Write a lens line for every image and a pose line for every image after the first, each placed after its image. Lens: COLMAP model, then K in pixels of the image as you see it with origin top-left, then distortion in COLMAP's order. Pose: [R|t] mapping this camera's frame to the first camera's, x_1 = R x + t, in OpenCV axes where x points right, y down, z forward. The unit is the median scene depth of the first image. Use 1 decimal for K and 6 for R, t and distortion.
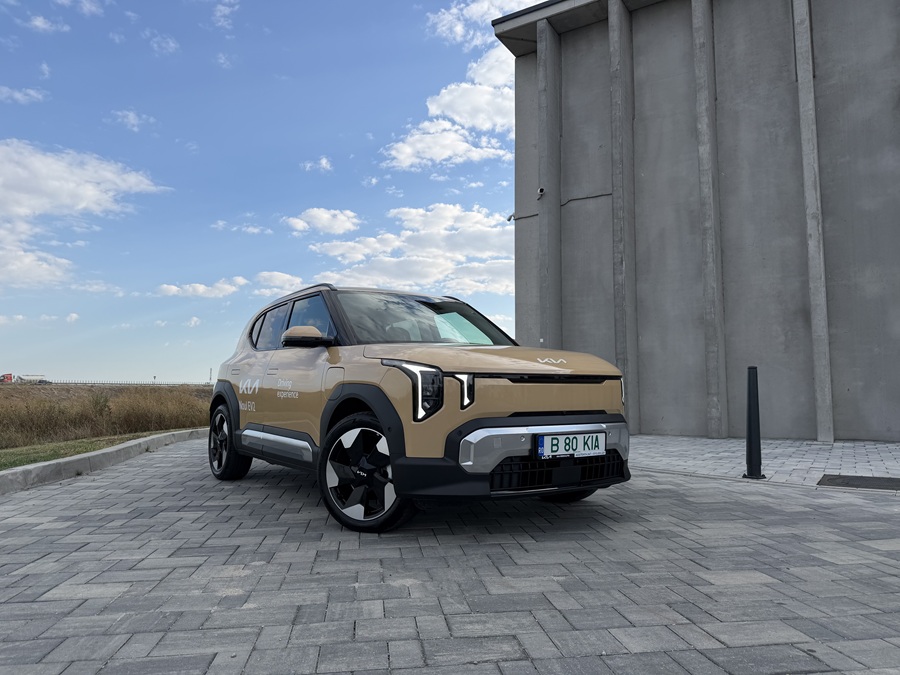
lens RADIAL K [[641.9, 0, 450.0], [0, 641.9, 337.5], [0, 0, 1]] dist [0.105541, -0.134250]
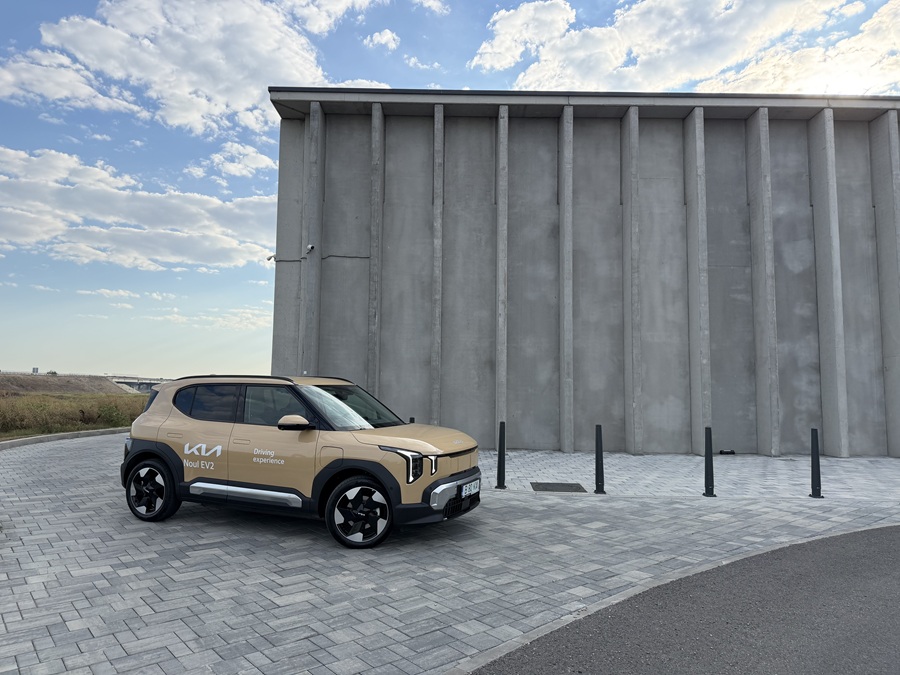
lens RADIAL K [[639.5, 0, 461.3], [0, 639.5, 334.4], [0, 0, 1]] dist [0.096238, -0.144678]
pose [[0.844079, 0.055600, 0.533328, -0.315682], [-0.063629, 0.997968, -0.003336, -0.100795], [-0.532430, -0.031119, 0.845902, -0.205824]]
